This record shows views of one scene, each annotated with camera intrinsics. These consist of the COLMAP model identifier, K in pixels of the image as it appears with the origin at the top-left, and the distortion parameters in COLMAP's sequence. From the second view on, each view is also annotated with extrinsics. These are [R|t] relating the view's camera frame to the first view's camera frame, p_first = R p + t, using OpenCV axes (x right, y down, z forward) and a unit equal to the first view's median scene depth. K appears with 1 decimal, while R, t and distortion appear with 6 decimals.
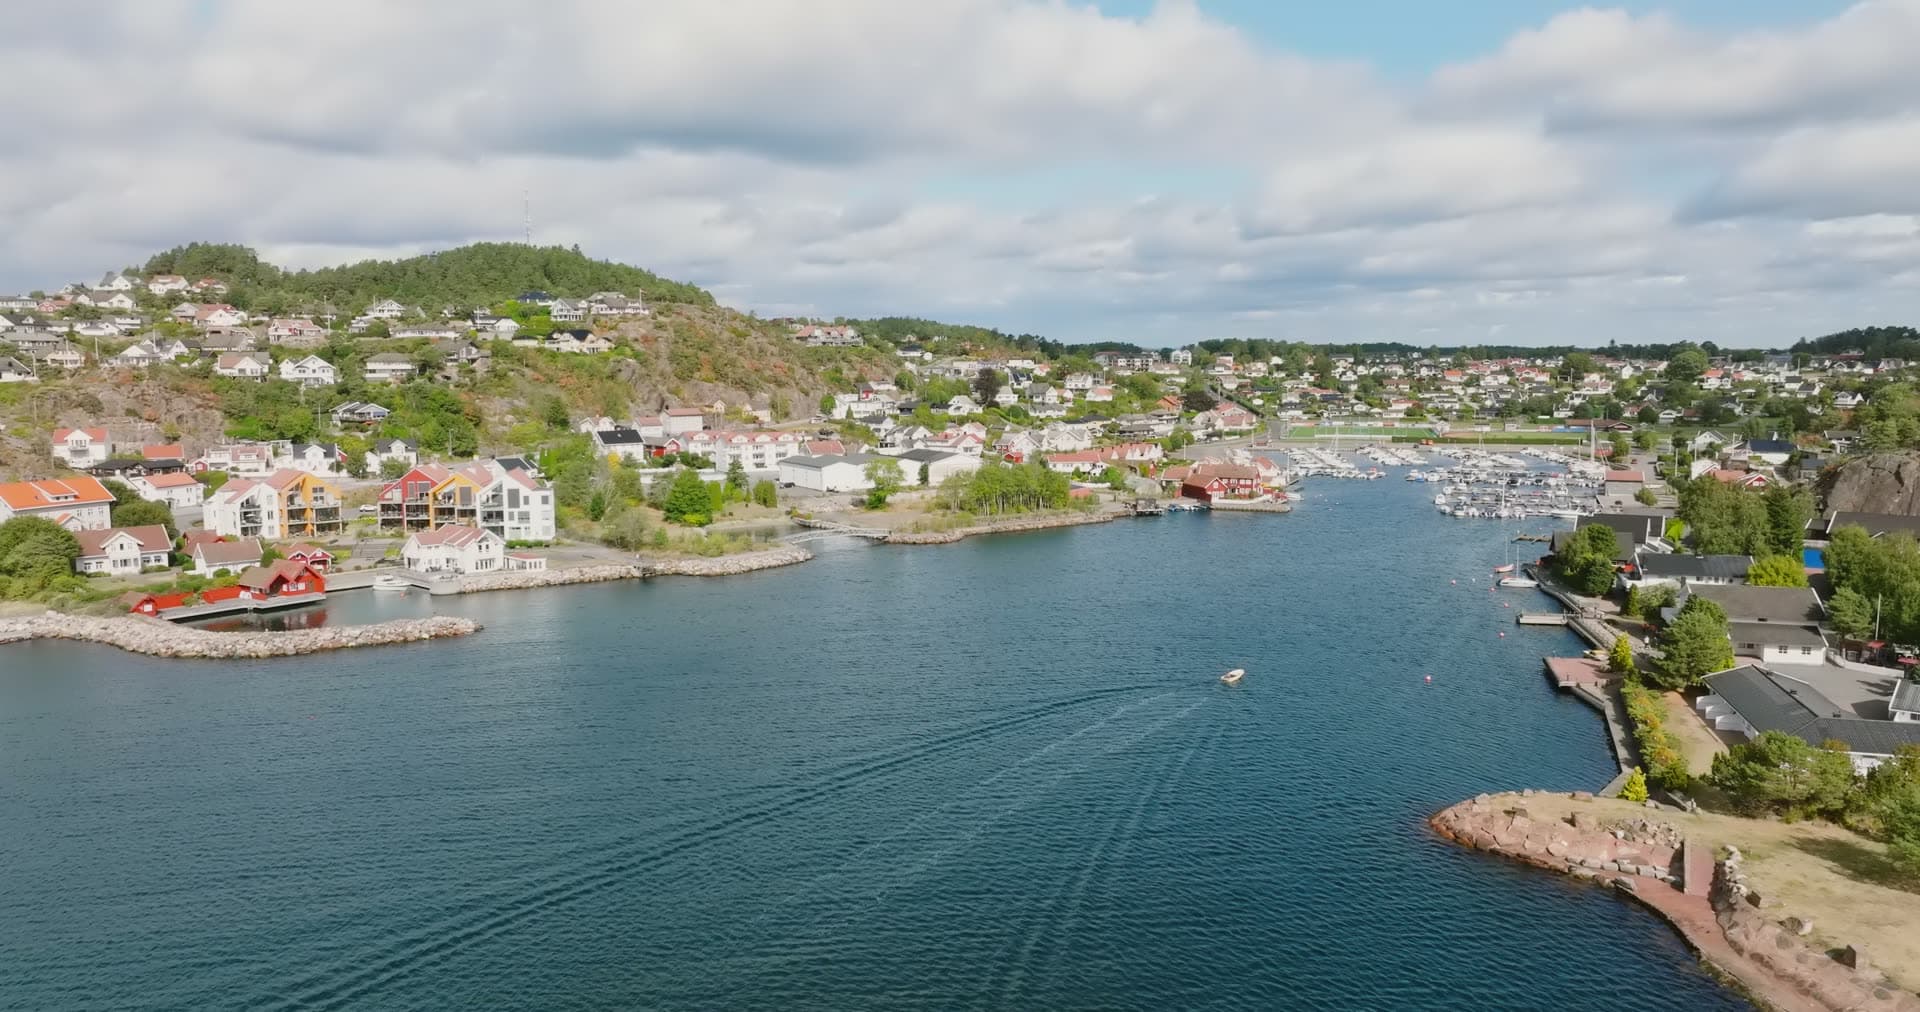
lens RADIAL K [[1344.3, 0, 960.0], [0, 1344.3, 506.0], [0, 0, 1]] dist [0.001536, 0.008007]
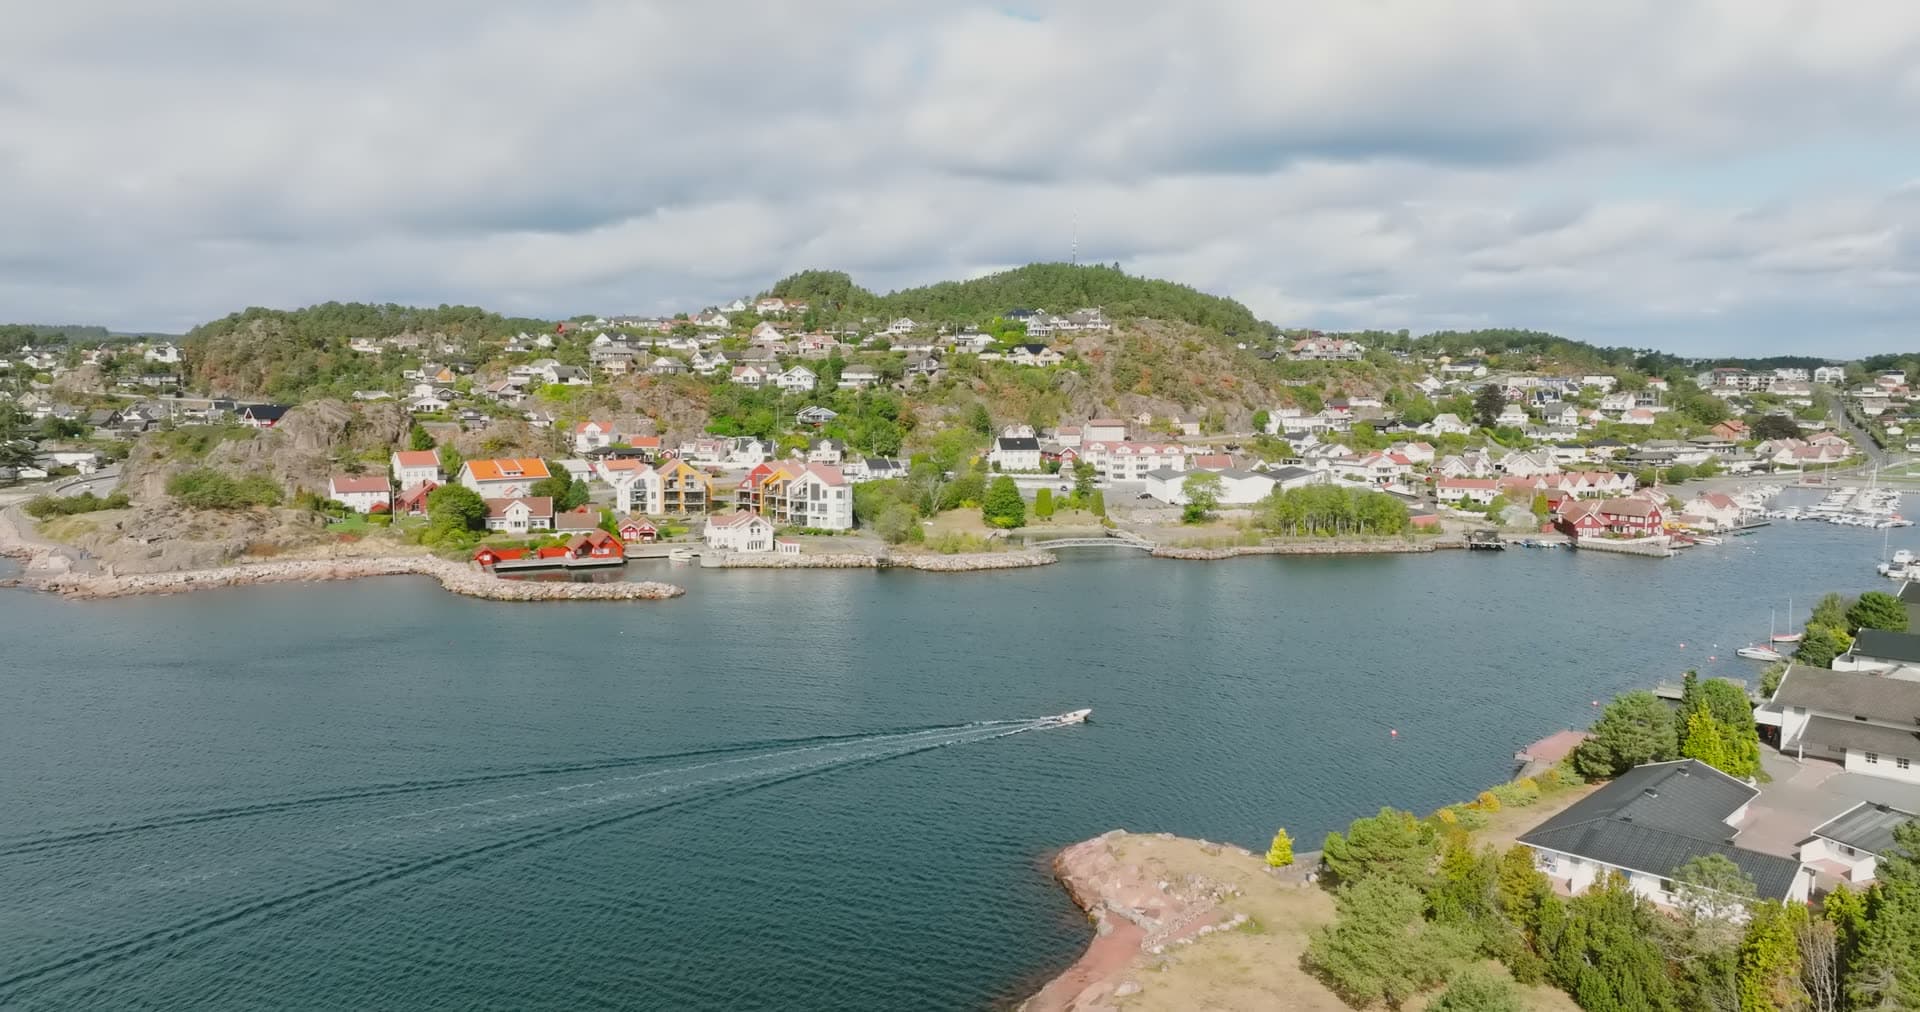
lens RADIAL K [[1344.3, 0, 960.0], [0, 1344.3, 506.0], [0, 0, 1]] dist [0.001536, 0.008007]
pose [[0.885541, 0.056075, -0.461165, 0.197664], [-0.060127, 0.998173, 0.005915, -0.004967], [0.460654, 0.022490, 0.887295, 0.022037]]
